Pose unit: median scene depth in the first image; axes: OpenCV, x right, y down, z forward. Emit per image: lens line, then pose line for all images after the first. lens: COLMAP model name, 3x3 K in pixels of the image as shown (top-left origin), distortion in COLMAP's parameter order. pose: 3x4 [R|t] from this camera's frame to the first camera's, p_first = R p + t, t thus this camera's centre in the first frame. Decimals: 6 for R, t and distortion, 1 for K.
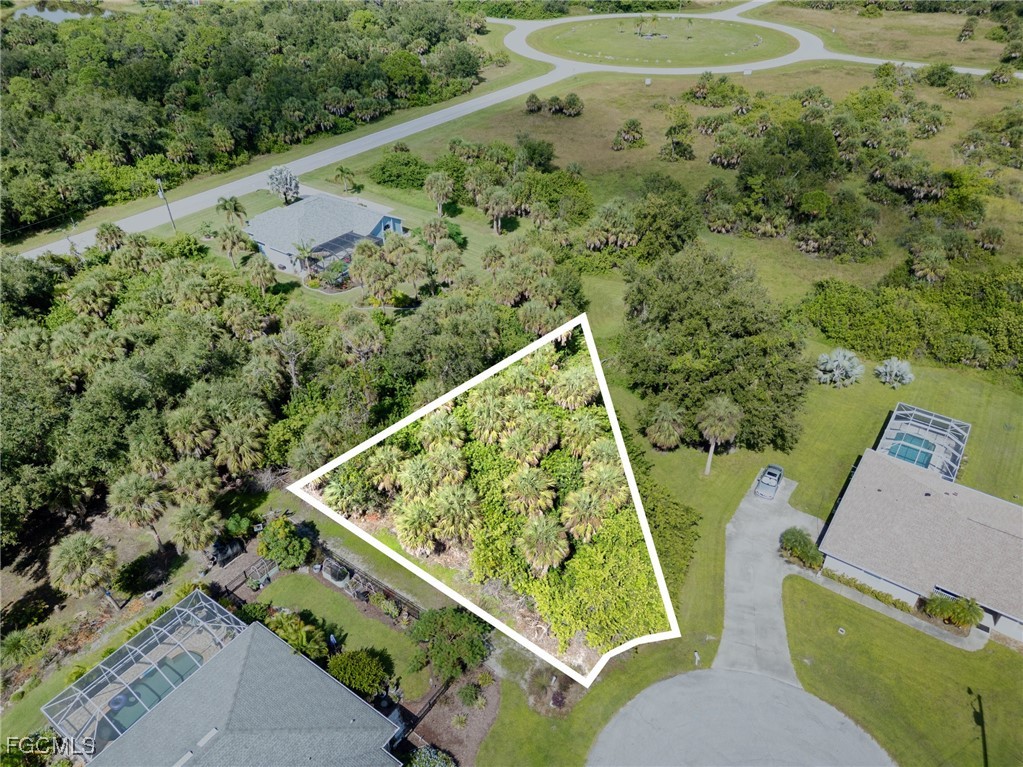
lens RADIAL K [[720.1, 0, 511.5], [0, 720.1, 383.5], [0, 0, 1]] dist [0.046494, -0.022575]
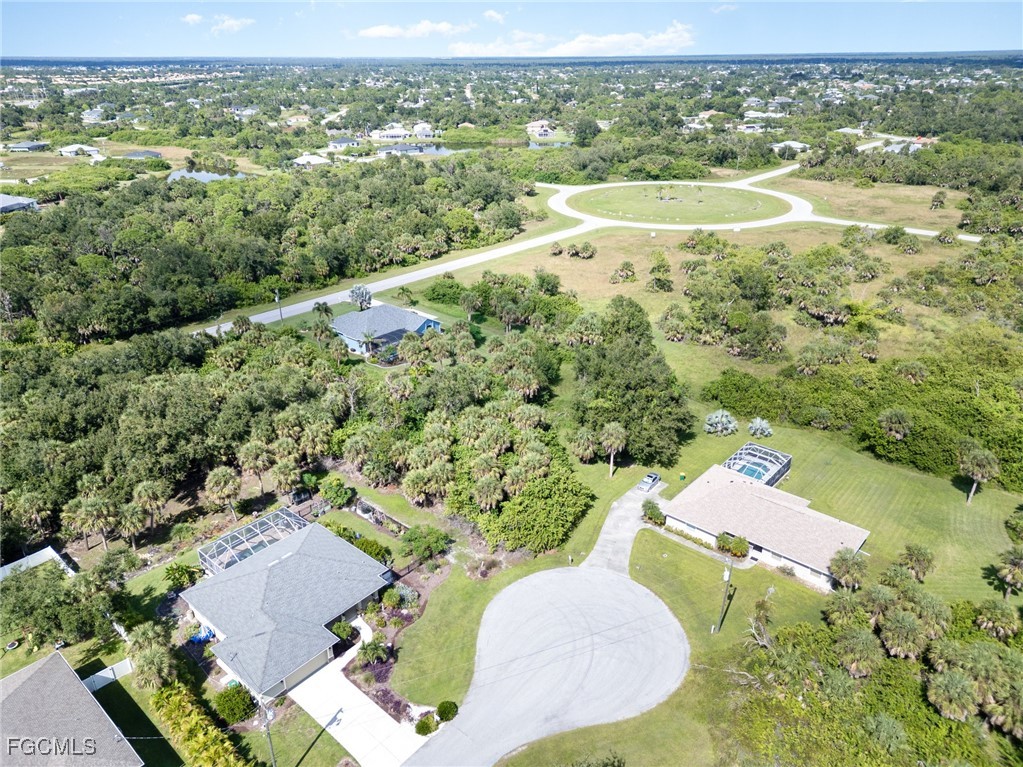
lens RADIAL K [[715.7, 0, 511.5], [0, 715.7, 383.5], [0, 0, 1]] dist [0.088057, -0.087172]
pose [[0.994878, 0.042852, -0.091553, 0.112364], [-0.059087, 0.981386, -0.182732, 0.128399], [0.082018, 0.187206, 0.978891, -0.310300]]
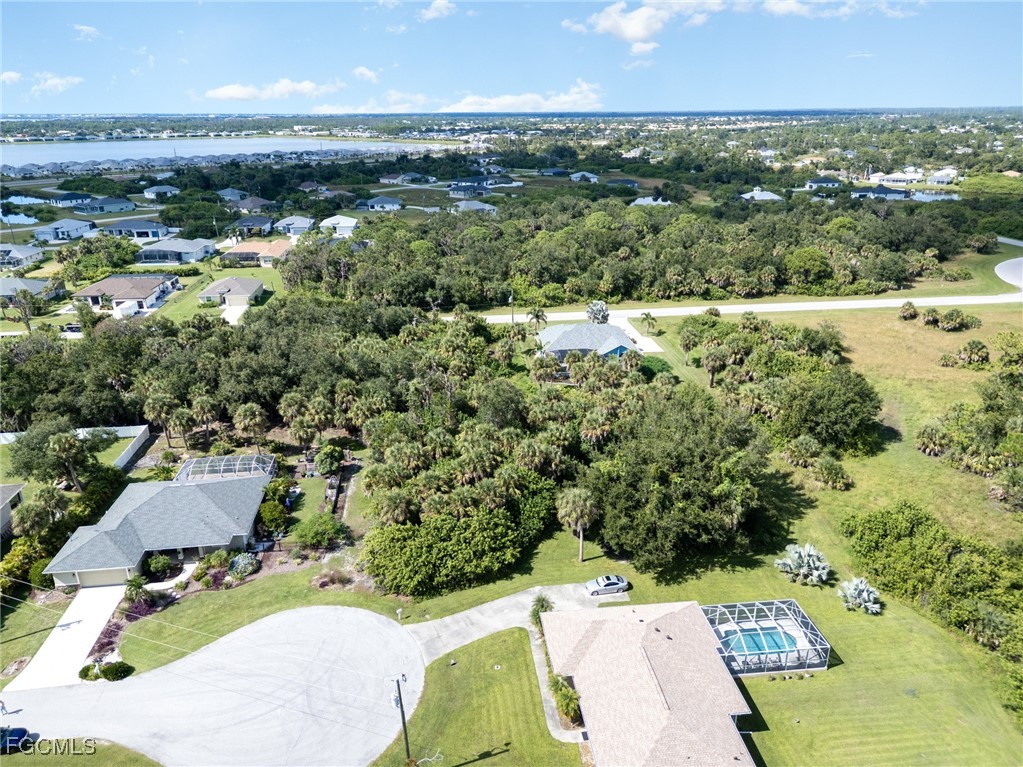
lens RADIAL K [[715.7, 0, 511.5], [0, 715.7, 383.5], [0, 0, 1]] dist [0.088057, -0.087172]
pose [[0.670443, 0.264961, -0.693038, 0.540594], [-0.425411, 0.902555, -0.066478, -0.005534], [0.607891, 0.339396, 0.717829, 0.001406]]
